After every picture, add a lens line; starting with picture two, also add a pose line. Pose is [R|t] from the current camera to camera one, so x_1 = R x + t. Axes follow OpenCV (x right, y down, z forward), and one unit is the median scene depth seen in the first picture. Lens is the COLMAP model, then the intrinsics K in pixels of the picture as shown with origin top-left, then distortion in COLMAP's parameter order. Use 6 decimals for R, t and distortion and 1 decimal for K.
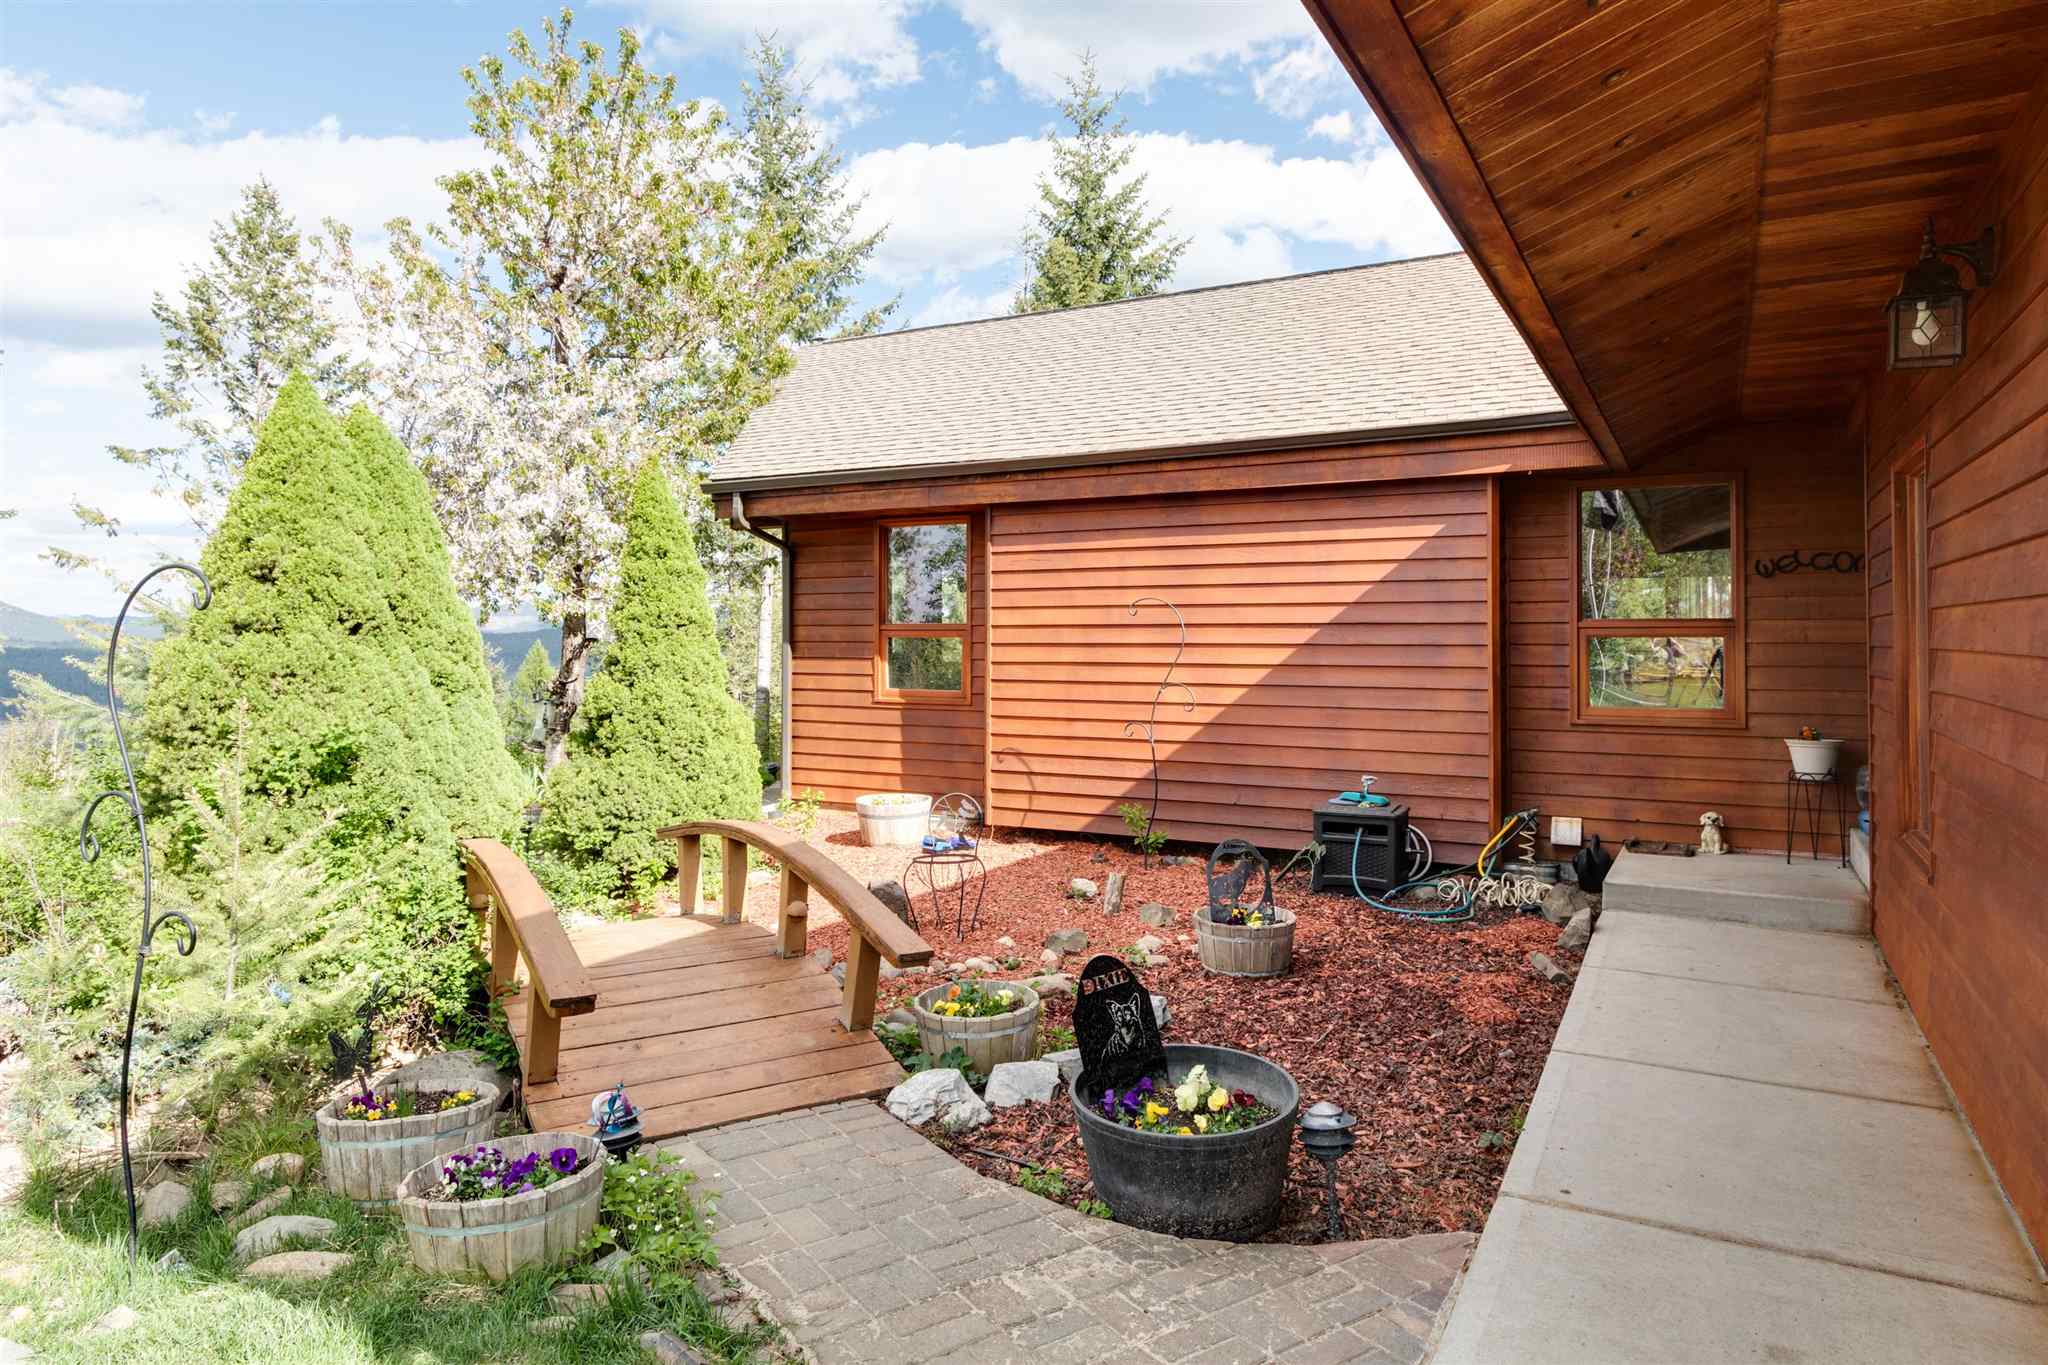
lens RADIAL K [[1239.3, 0, 1011.0], [0, 1239.3, 616.5], [0, 0, 1]] dist [0.009897, 0.000672]
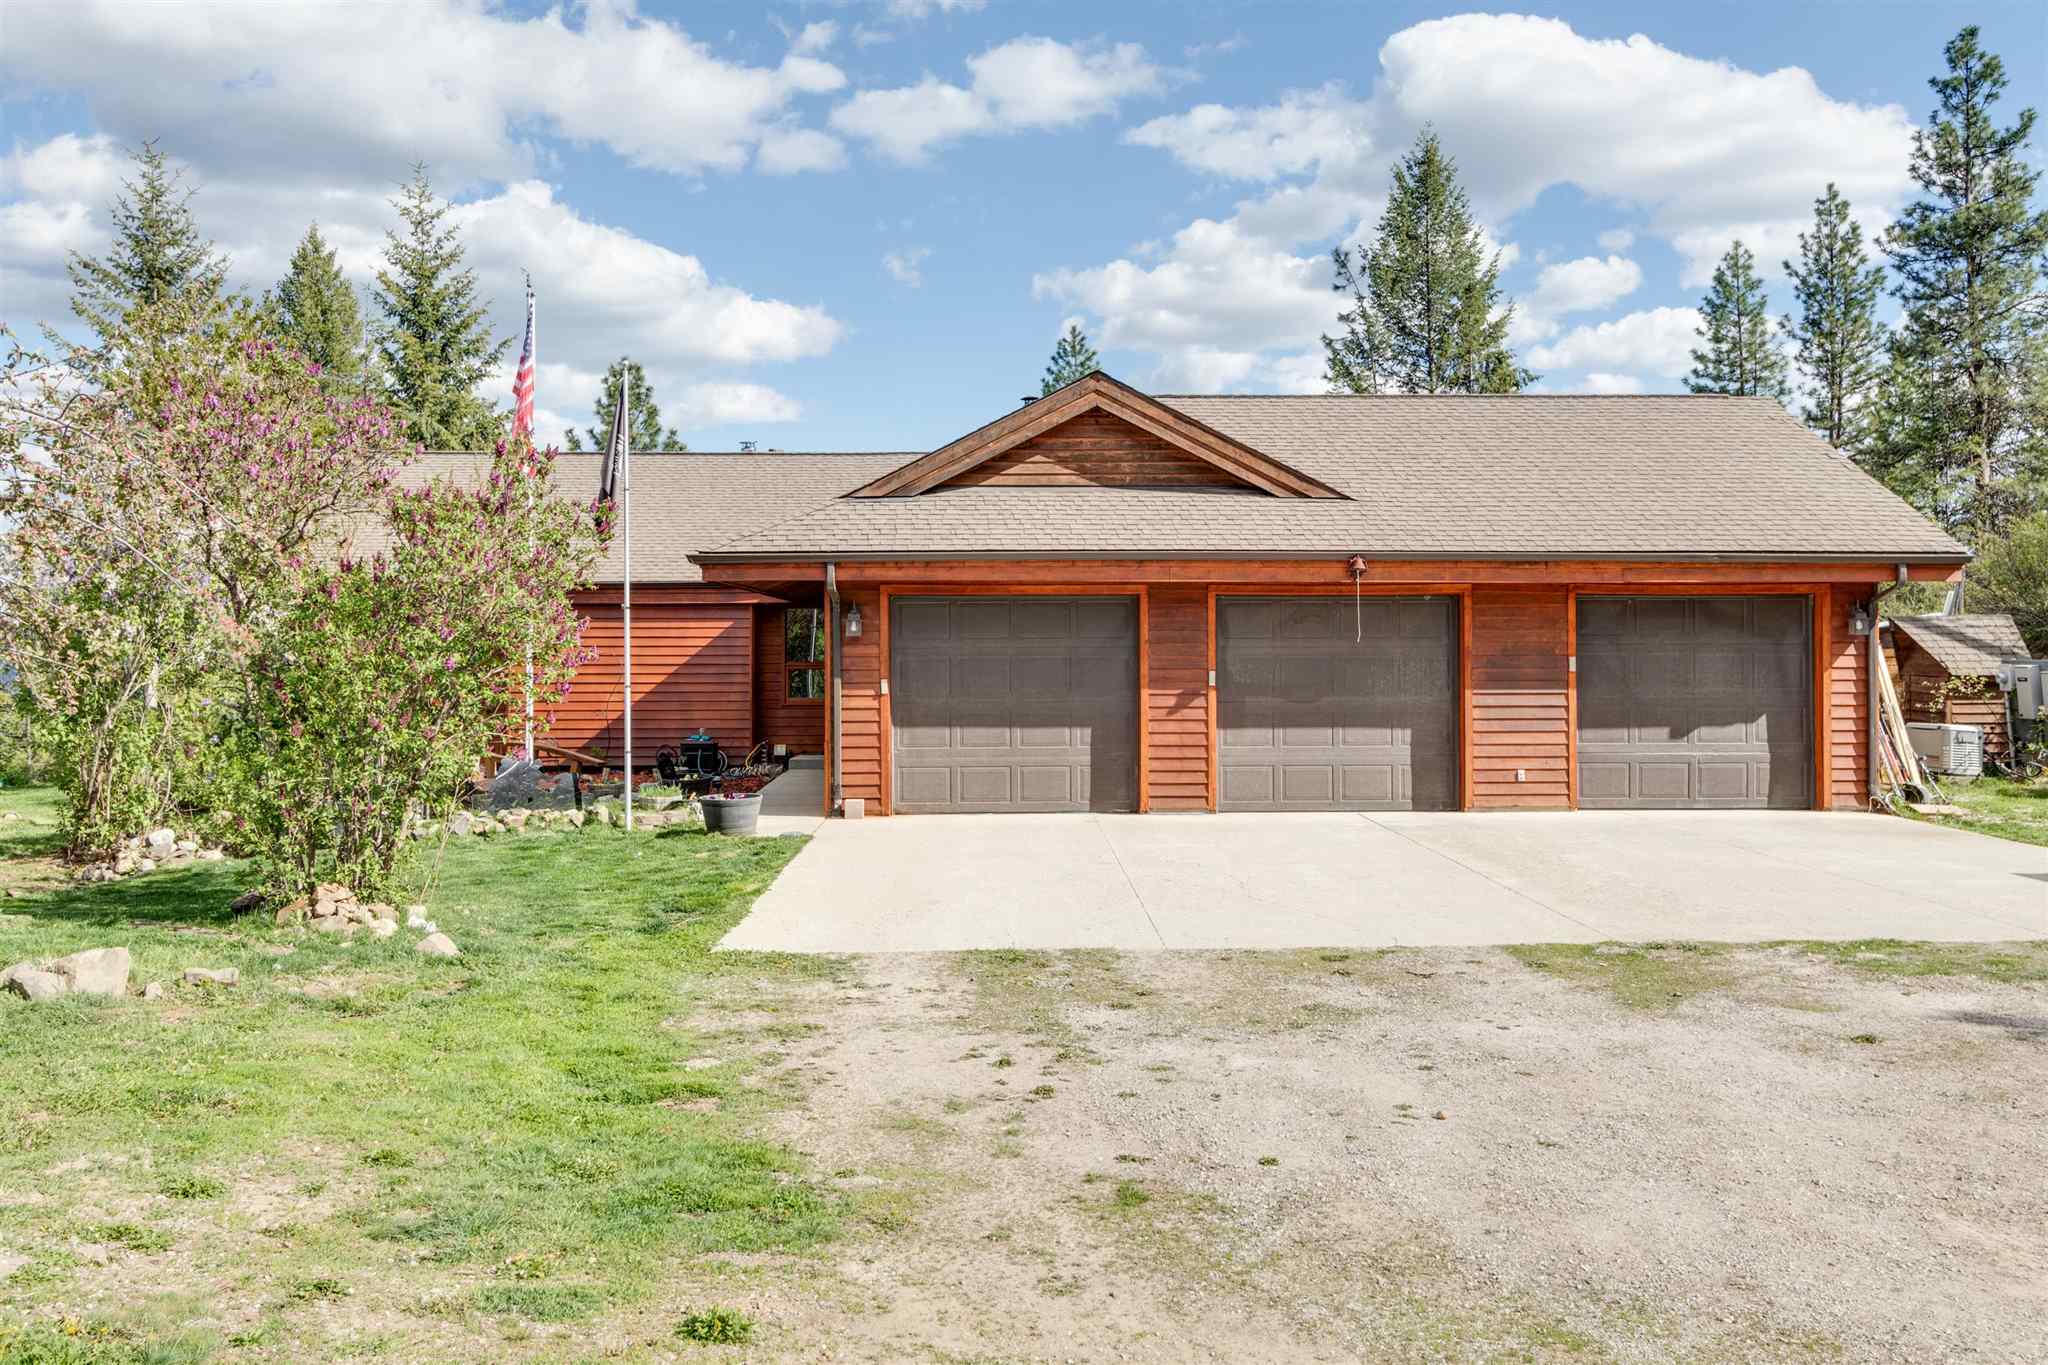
lens RADIAL K [[1664.4, 0, 1020.9], [0, 1664.4, 676.3], [0, 0, 1]] dist [0.007041, 0.005478]
pose [[0.862970, -0.002642, 0.505247, -0.793139], [-0.008806, 0.999756, 0.020269, -0.041749], [-0.505178, -0.021941, 0.862736, -2.049855]]
